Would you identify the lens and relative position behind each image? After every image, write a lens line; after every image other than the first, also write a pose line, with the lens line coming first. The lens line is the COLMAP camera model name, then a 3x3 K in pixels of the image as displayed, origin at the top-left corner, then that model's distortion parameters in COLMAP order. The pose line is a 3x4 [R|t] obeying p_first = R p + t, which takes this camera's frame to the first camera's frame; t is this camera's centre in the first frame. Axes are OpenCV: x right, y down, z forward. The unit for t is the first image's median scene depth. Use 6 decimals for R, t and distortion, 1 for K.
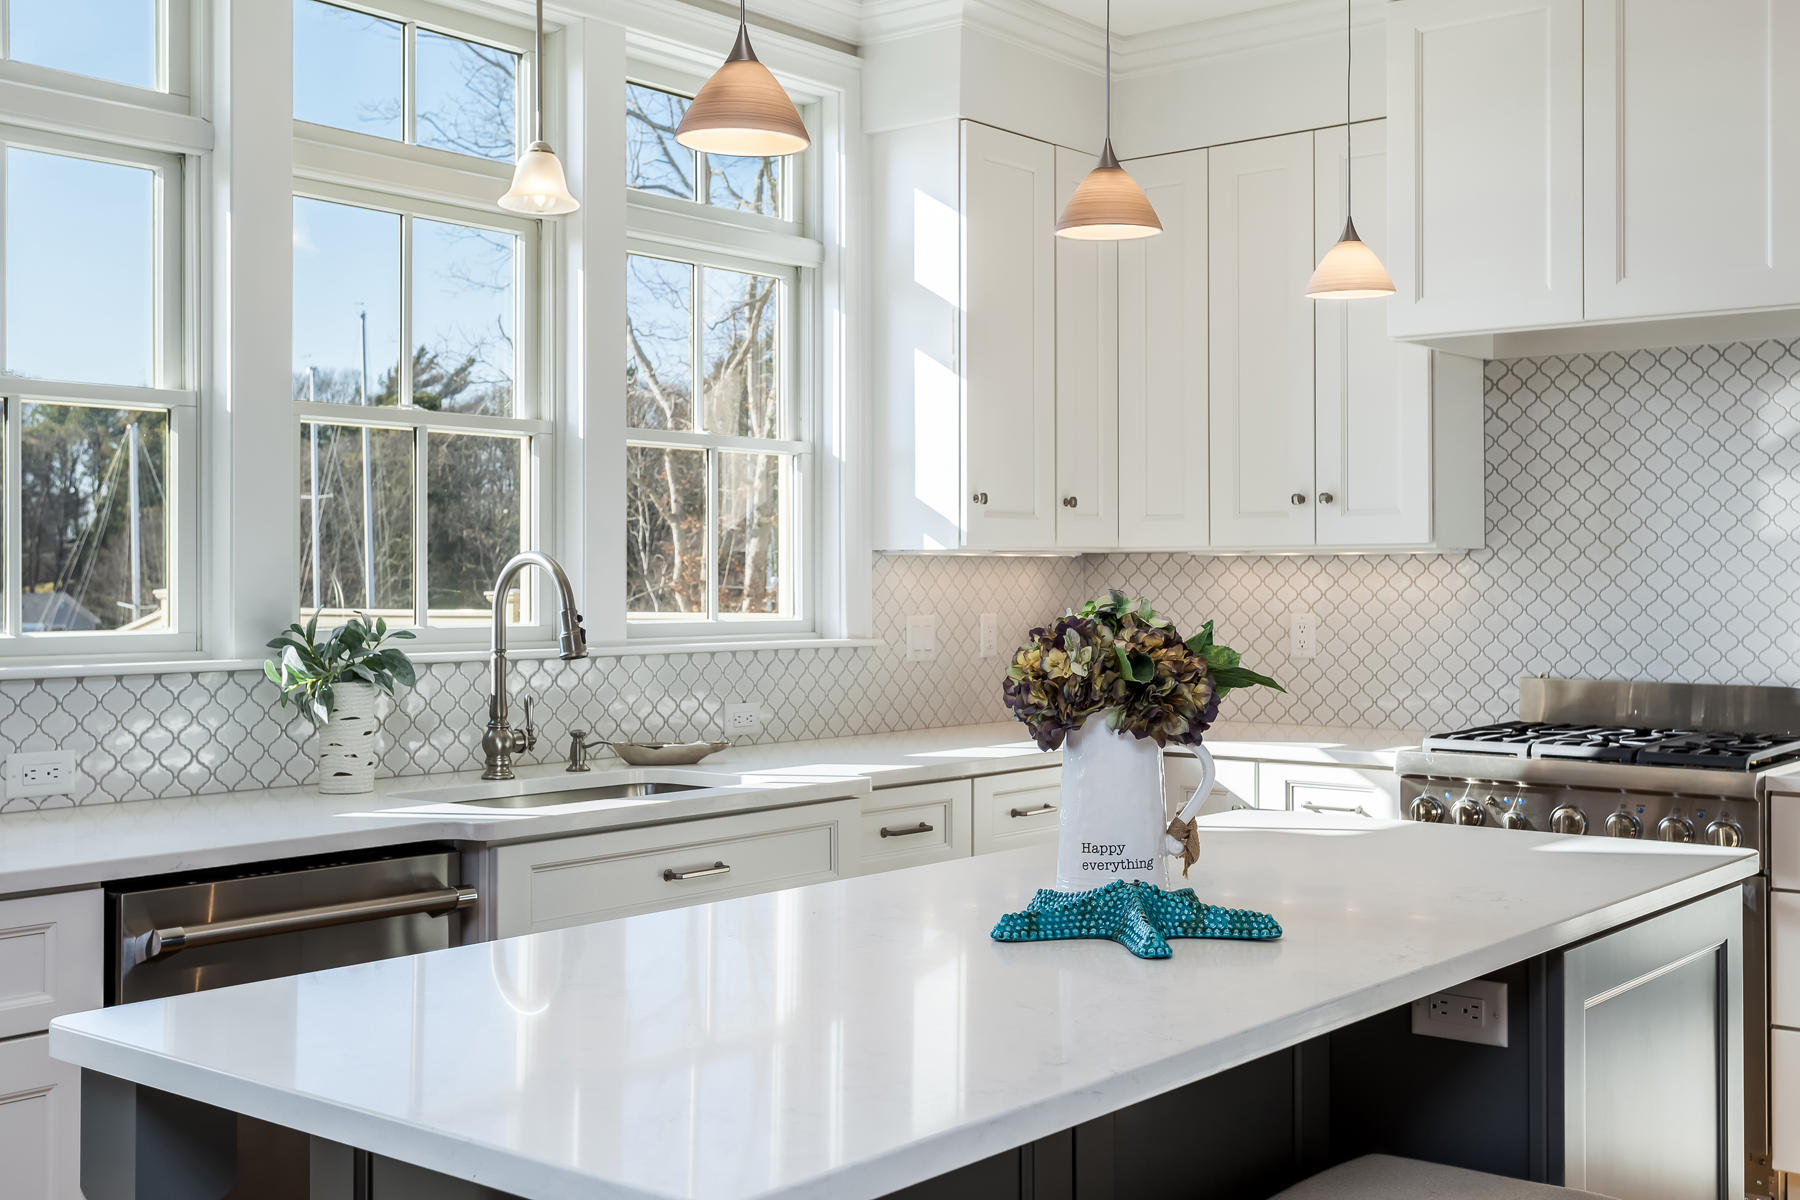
lens RADIAL K [[1996.2, 0, 903.8], [0, 1996.2, 561.5], [0, 0, 1]] dist [0.040714, 0.000000]
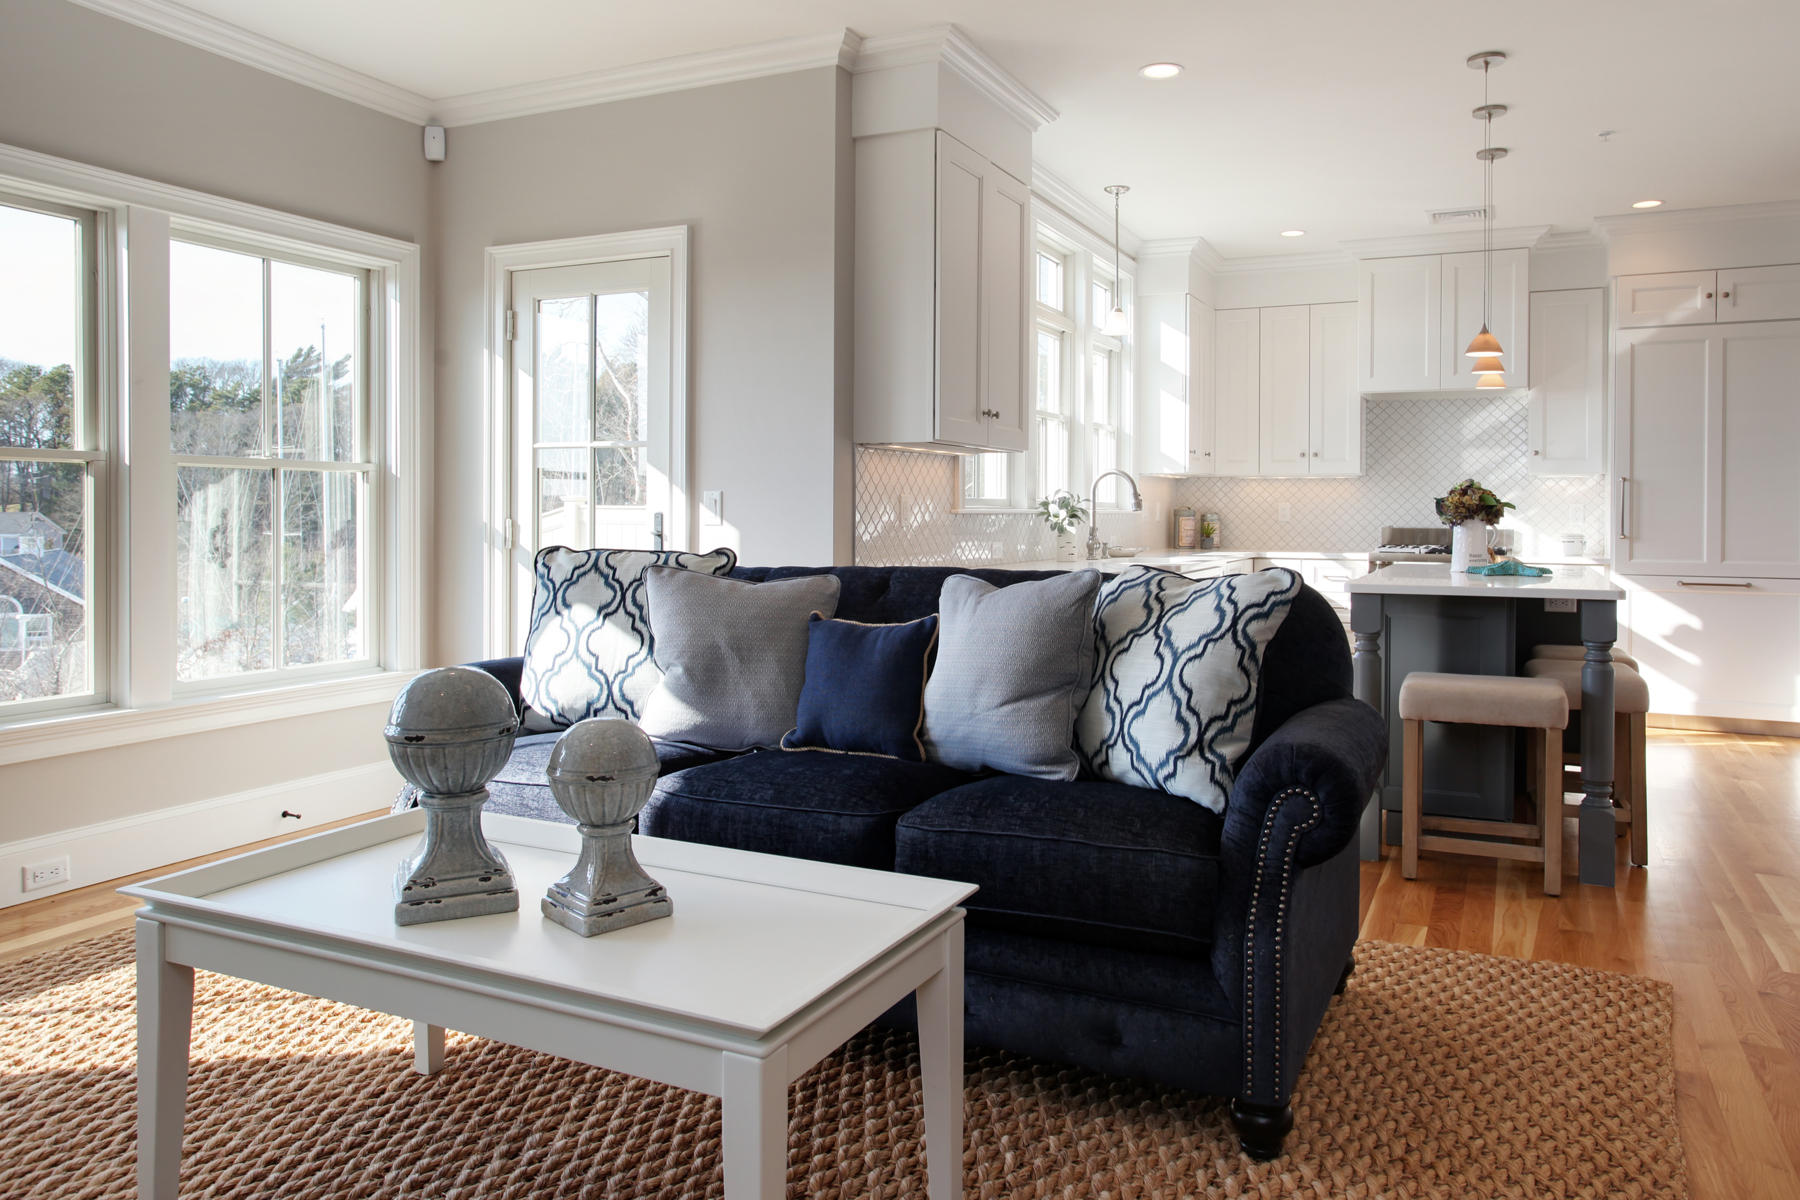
lens RADIAL K [[1279.0, 0, 910.2], [0, 1279.0, 583.9], [0, 0, 1]] dist [-0.027522, 0.005242]
pose [[0.967476, -0.010564, 0.252743, -0.739355], [-0.005631, 0.997981, 0.063267, 0.033634], [-0.252901, -0.062633, 0.965463, -0.449434]]
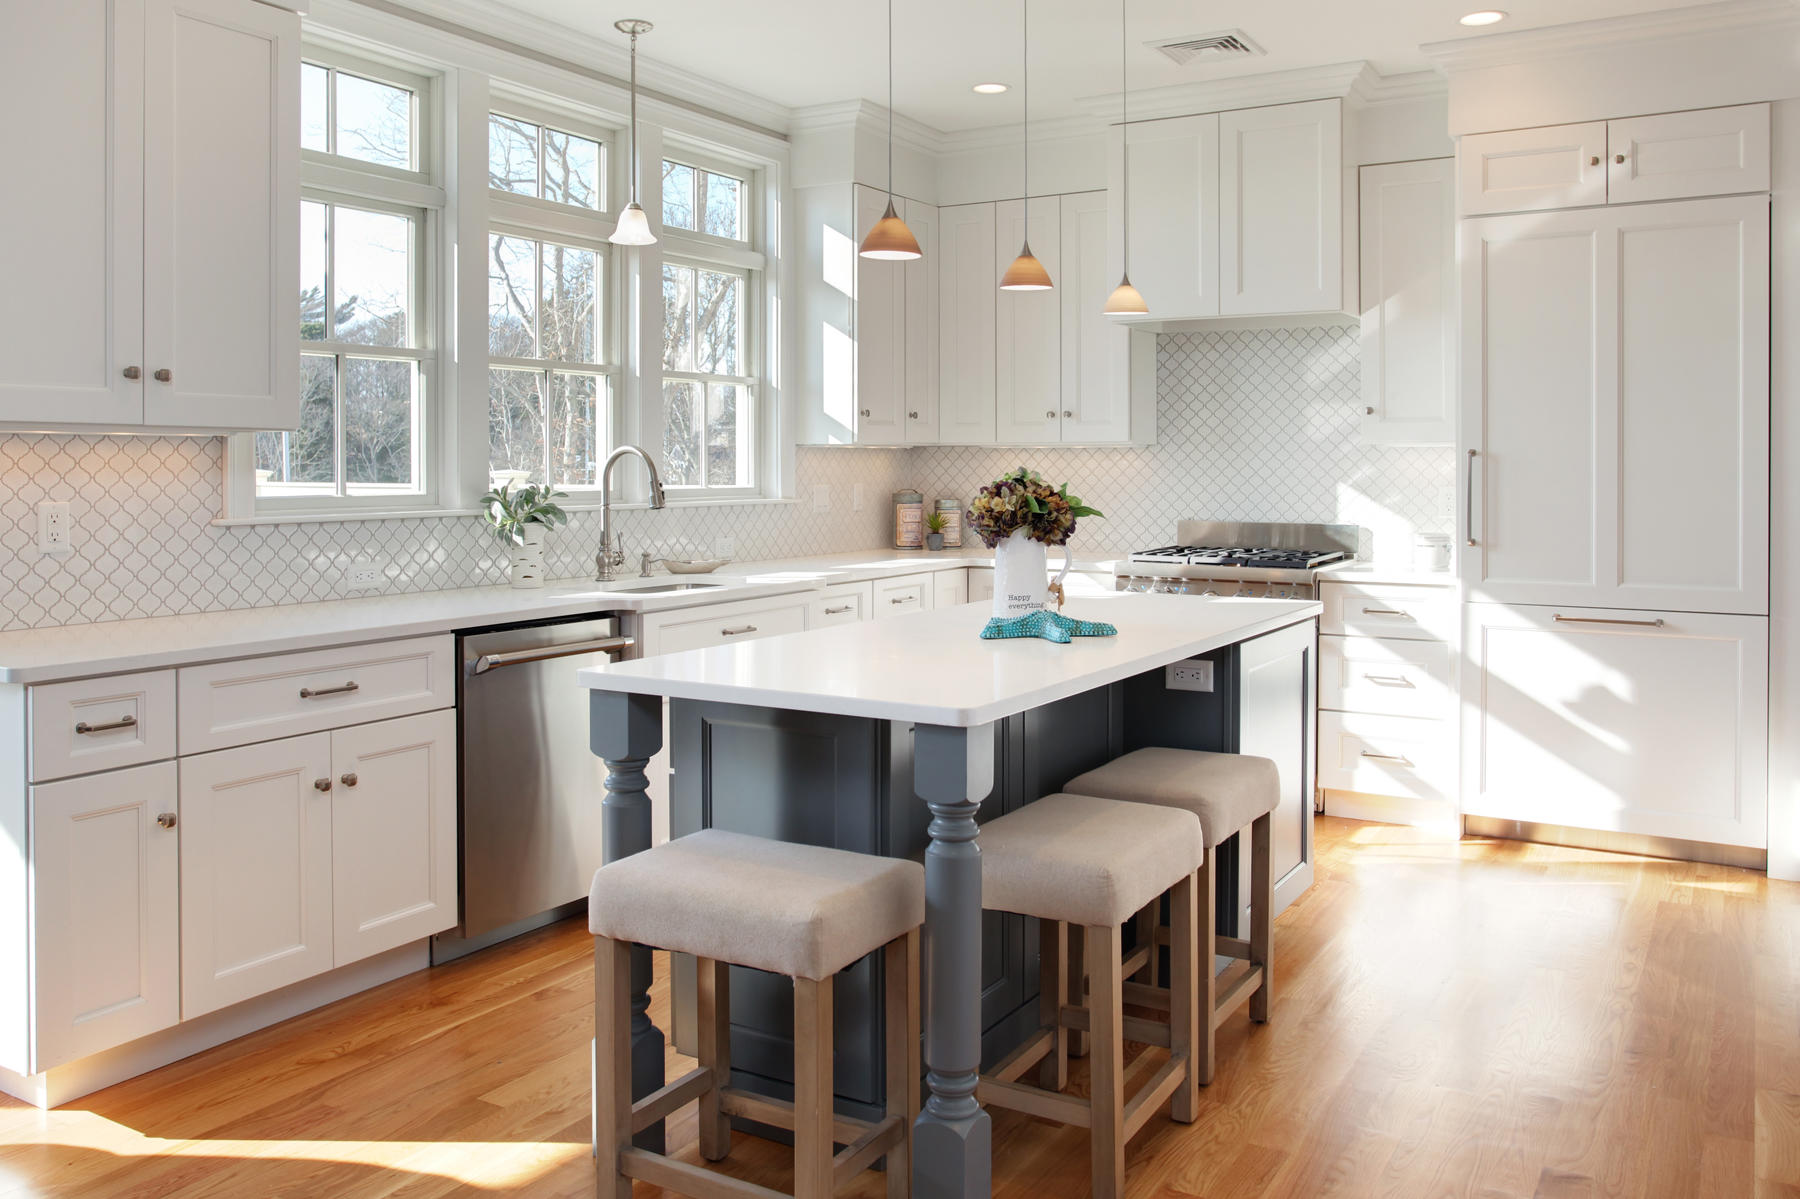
lens RADIAL K [[1508.0, 0, 877.0], [0, 1508.0, 466.8], [0, 0, 1]] dist [-0.006543, 0.013374]
pose [[0.989667, 0.000554, 0.143381, -0.141265], [-0.002152, 0.999937, 0.010988, -0.001296], [-0.143366, -0.011183, 0.989607, -0.254321]]
